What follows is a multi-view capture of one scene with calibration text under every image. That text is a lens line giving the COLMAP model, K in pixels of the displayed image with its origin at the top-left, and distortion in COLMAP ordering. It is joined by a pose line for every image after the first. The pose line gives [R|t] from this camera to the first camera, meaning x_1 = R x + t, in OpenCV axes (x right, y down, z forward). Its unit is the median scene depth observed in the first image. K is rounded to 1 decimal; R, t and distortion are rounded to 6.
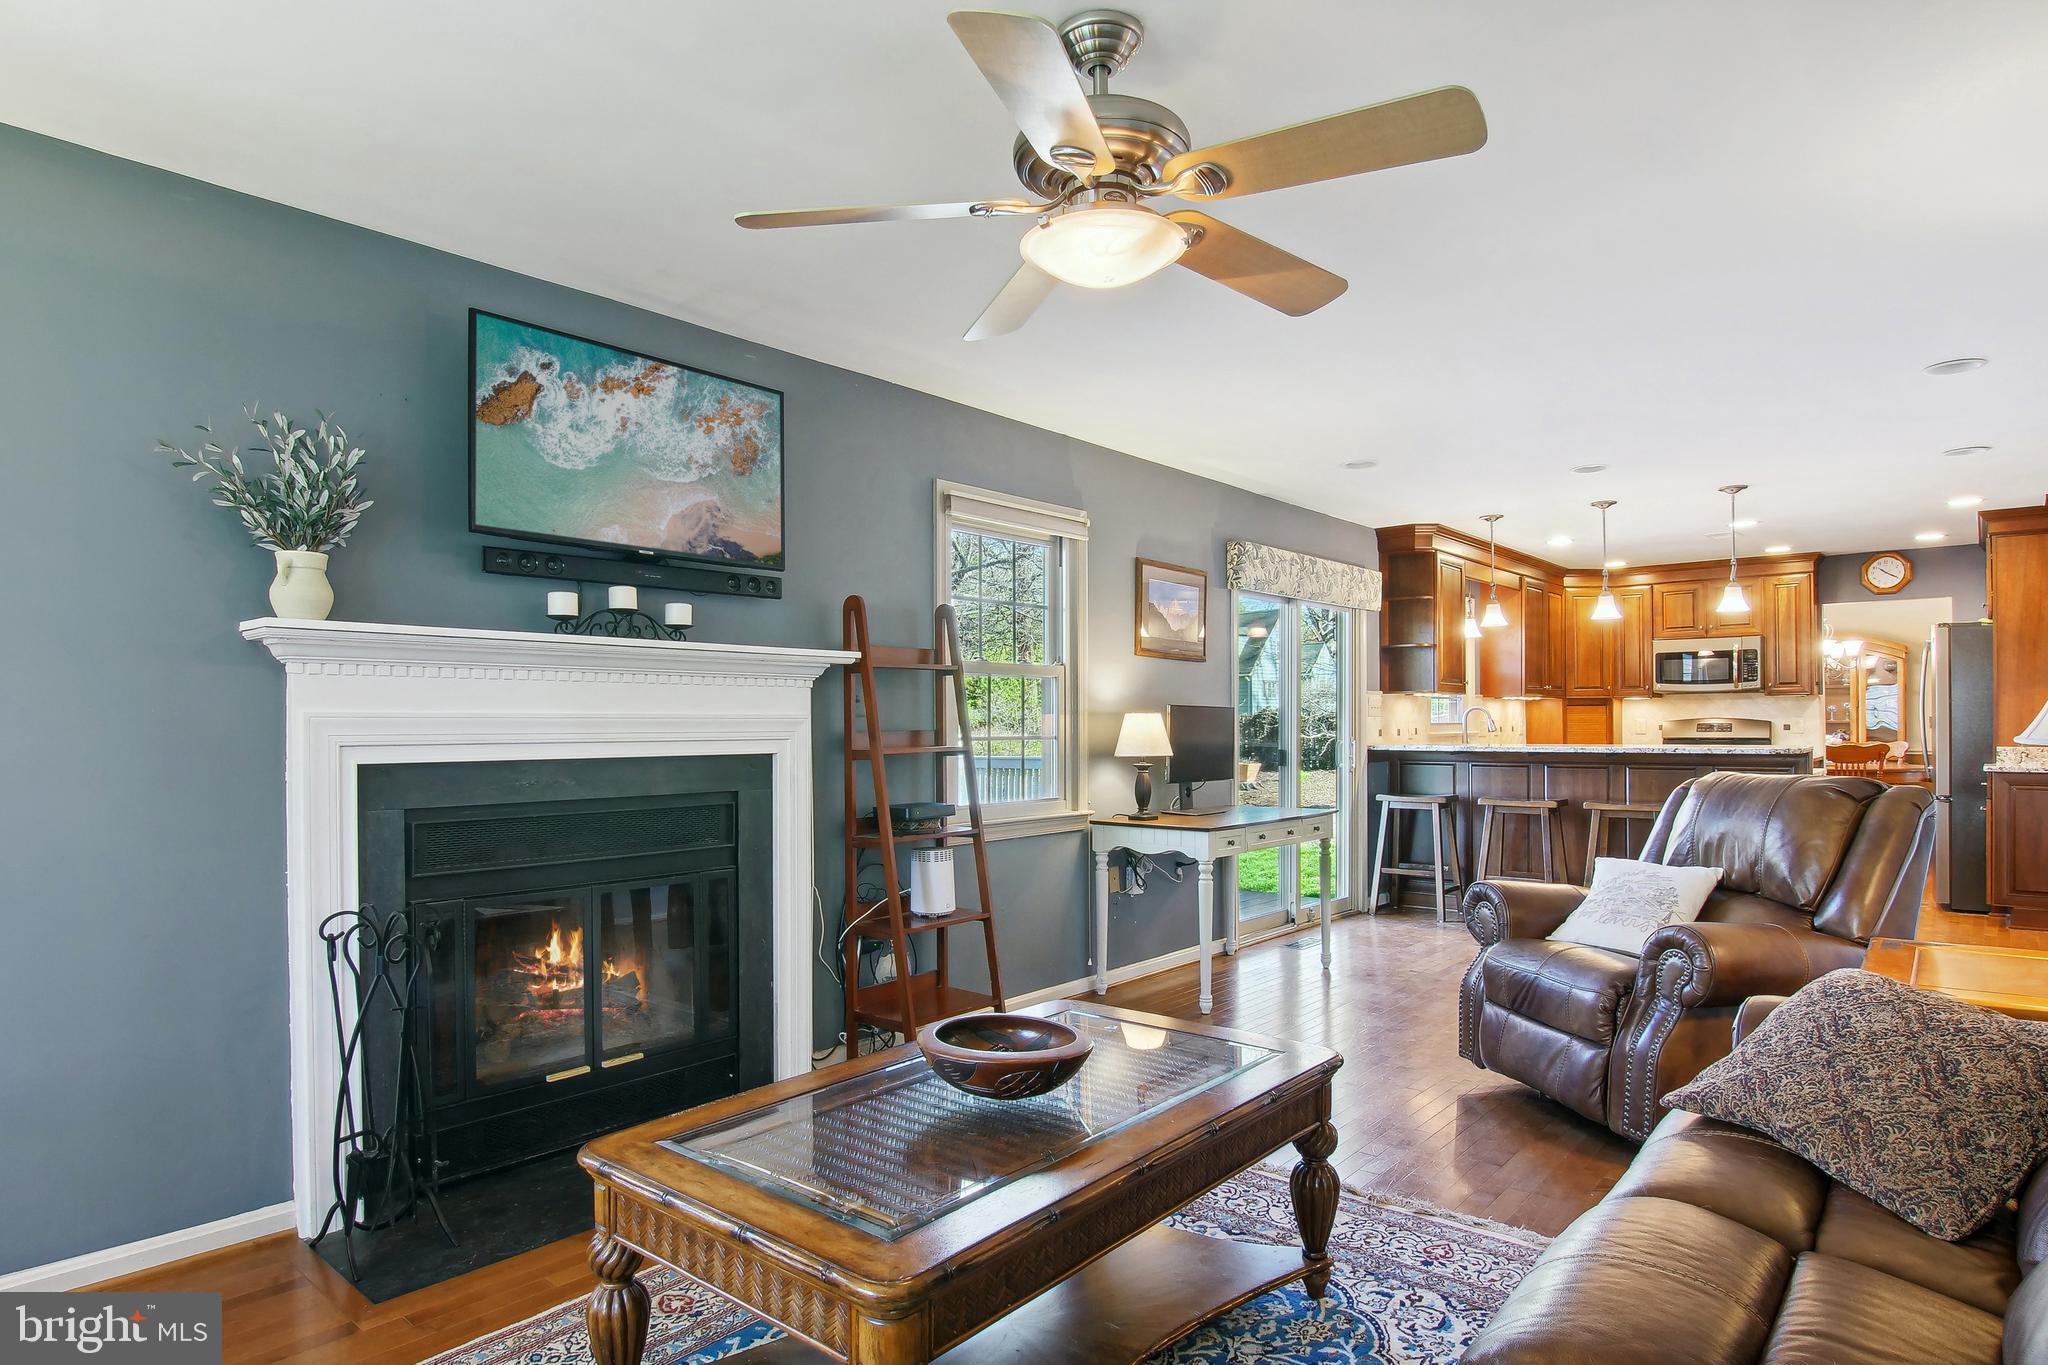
lens RADIAL K [[1148.0, 0, 1013.6], [0, 1148.0, 728.6], [0, 0, 1]] dist [-0.003076, -0.019778]
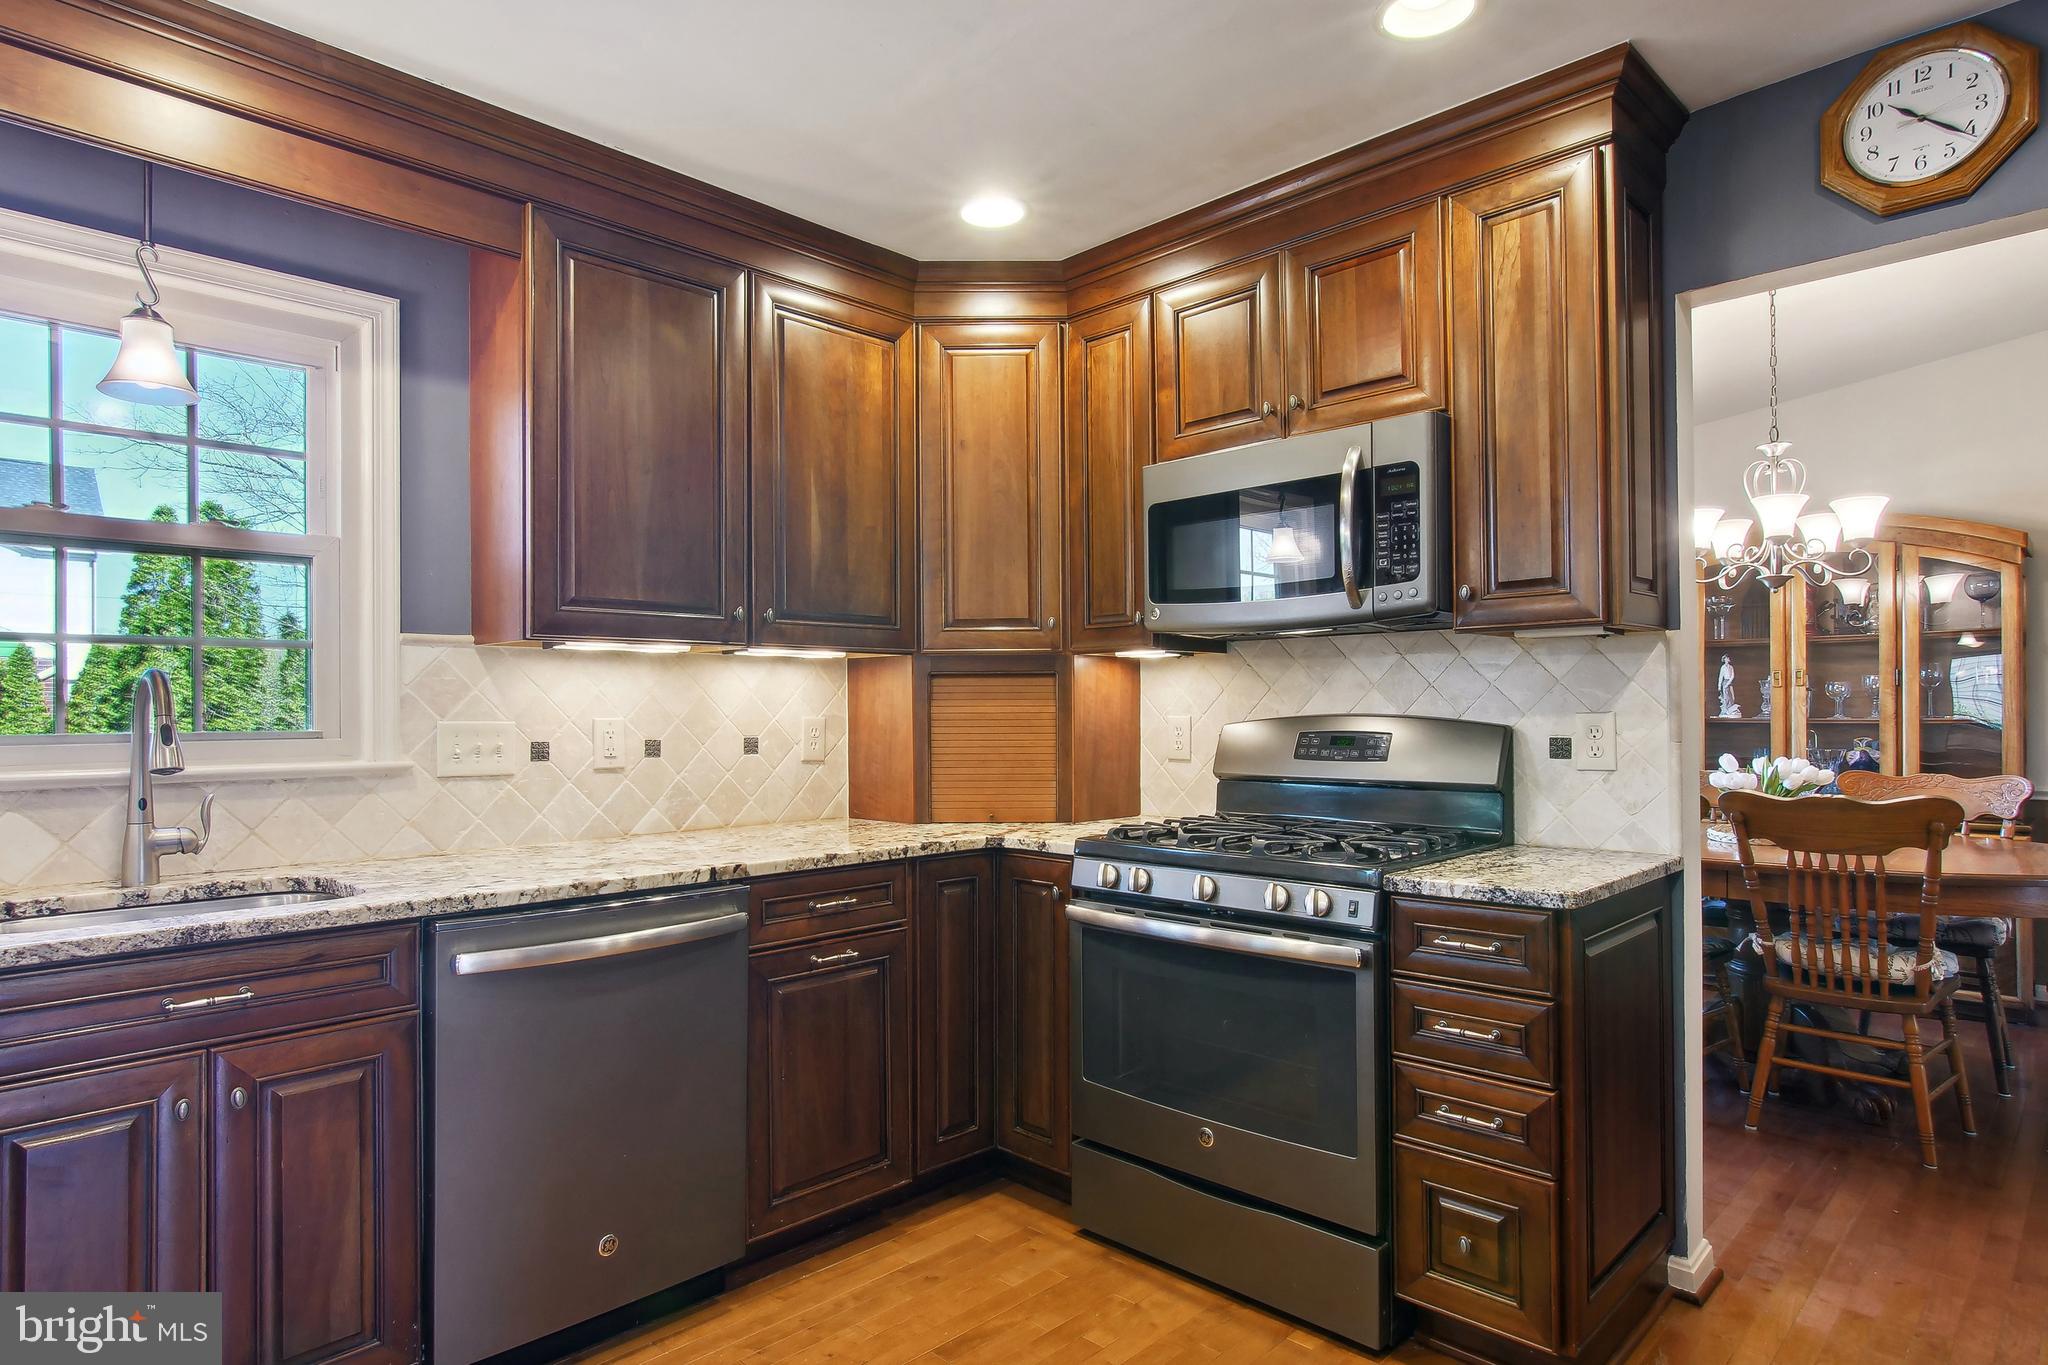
lens RADIAL K [[1141.7, 0, 1019.7], [0, 1141.7, 711.2], [0, 0, 1]] dist [-0.002884, 0.001094]
pose [[0.998036, 0.000718, -0.062643, 0.570042], [-0.000997, 0.999990, -0.004424, -0.009166], [0.062639, 0.004478, 0.998026, 0.720096]]
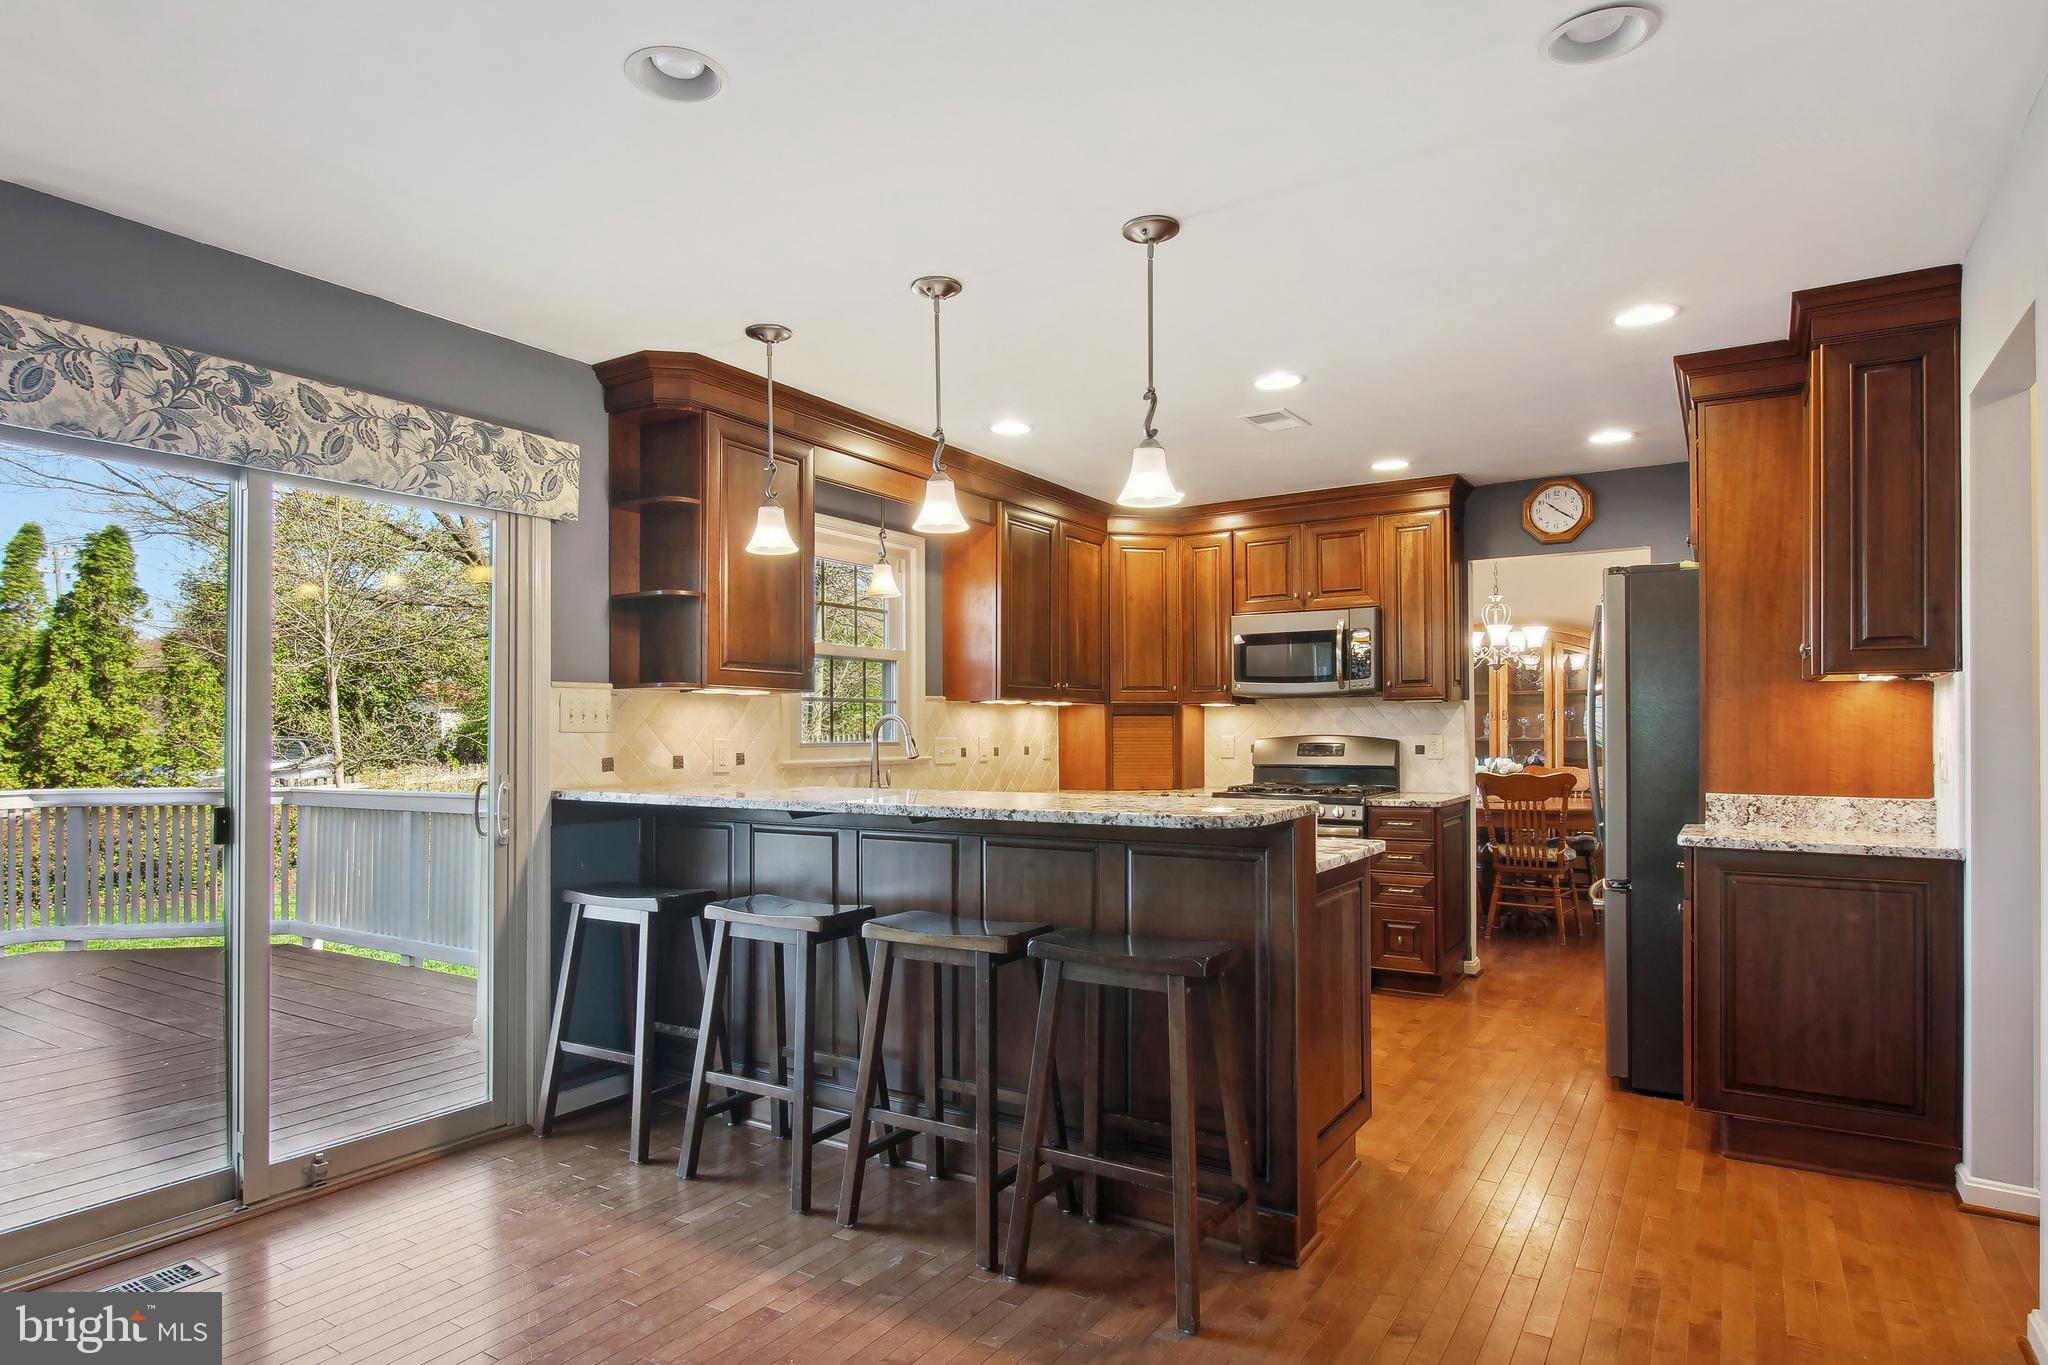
lens RADIAL K [[1137.9, 0, 1021.4], [0, 1137.9, 732.8], [0, 0, 1]] dist [0.001120, 0.000010]
pose [[0.988751, 0.002753, 0.149548, 0.360528], [-0.002158, 0.999989, -0.004142, -0.007822], [-0.149558, 0.003773, 0.988746, 0.397158]]
